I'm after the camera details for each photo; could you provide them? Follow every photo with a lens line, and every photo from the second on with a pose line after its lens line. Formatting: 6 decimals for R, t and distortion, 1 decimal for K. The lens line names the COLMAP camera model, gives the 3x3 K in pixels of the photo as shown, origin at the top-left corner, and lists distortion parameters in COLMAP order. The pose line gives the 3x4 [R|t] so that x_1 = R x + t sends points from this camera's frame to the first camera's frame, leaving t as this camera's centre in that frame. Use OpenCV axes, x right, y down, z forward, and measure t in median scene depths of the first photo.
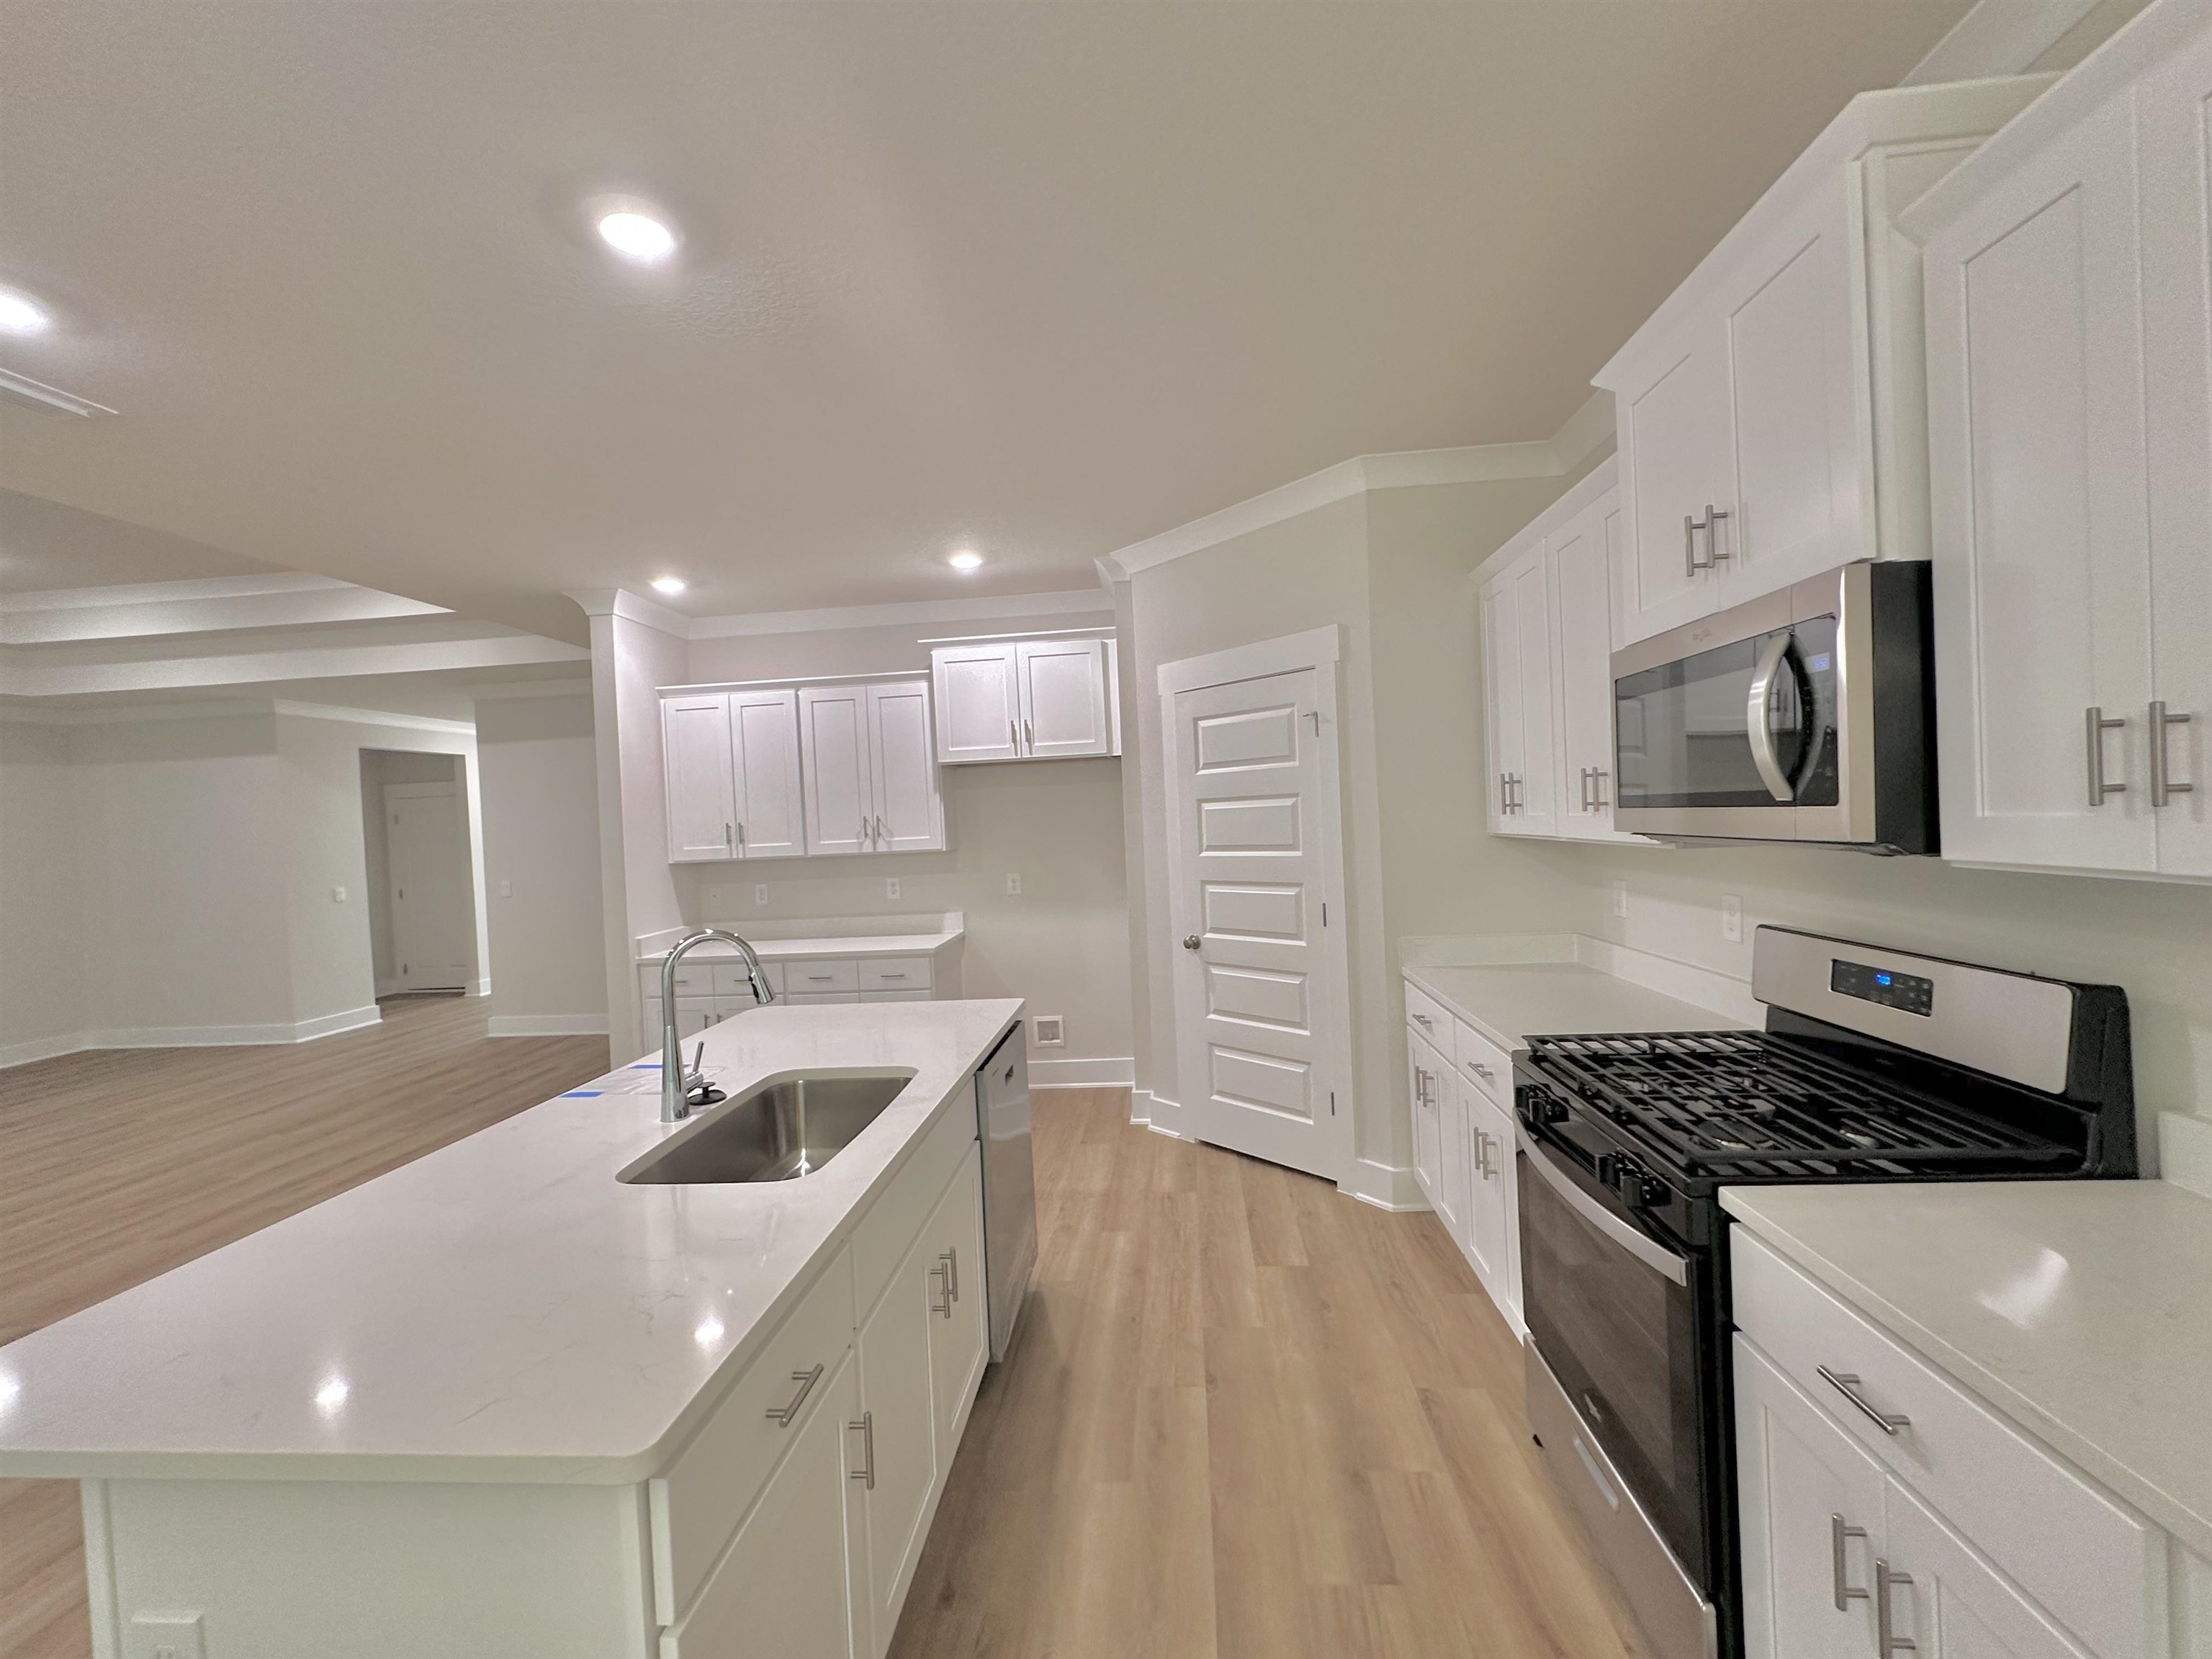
lens RADIAL K [[914.1, 0, 1106.0], [0, 914.1, 828.4], [0, 0, 1]] dist [-0.002269, 0.000722]
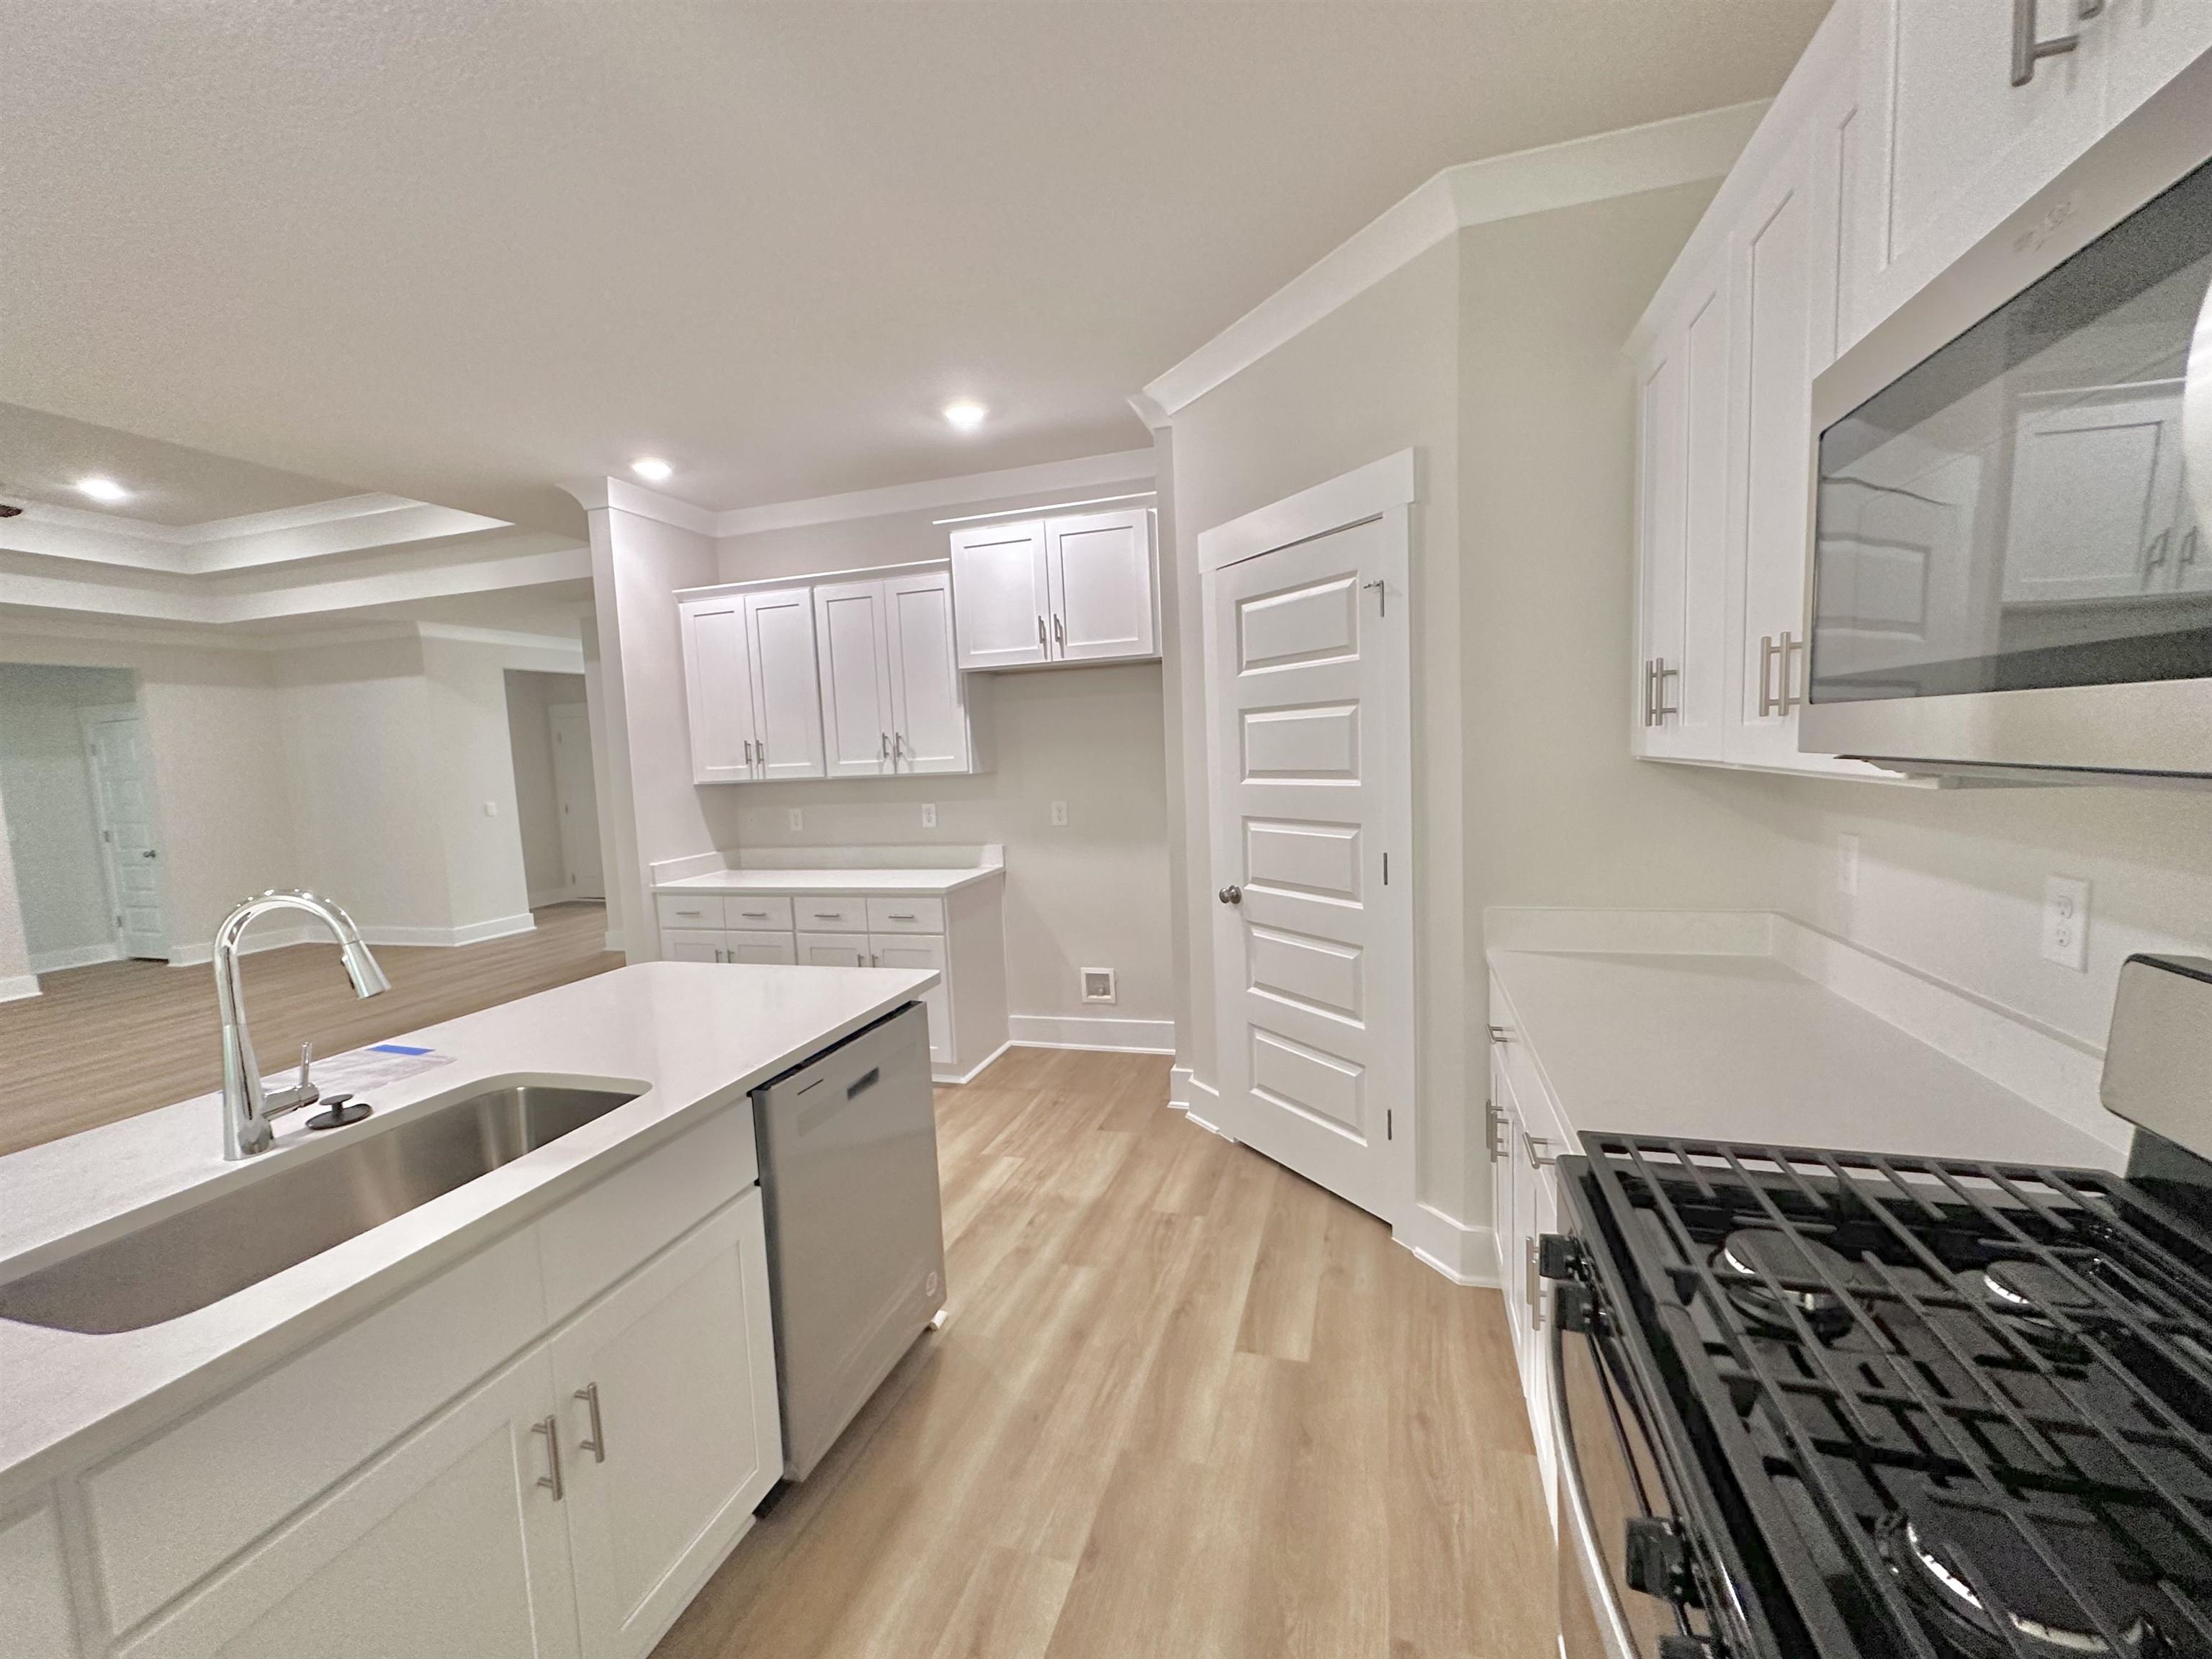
lens RADIAL K [[914.1, 0, 1105.5], [0, 914.1, 830.8], [0, 0, 1]] dist [-0.002269, 0.000722]
pose [[0.977080, 0.022654, -0.211664, 0.154198], [-0.003792, 0.996016, 0.089096, 0.001479], [0.212839, -0.086251, 0.973273, 0.226555]]
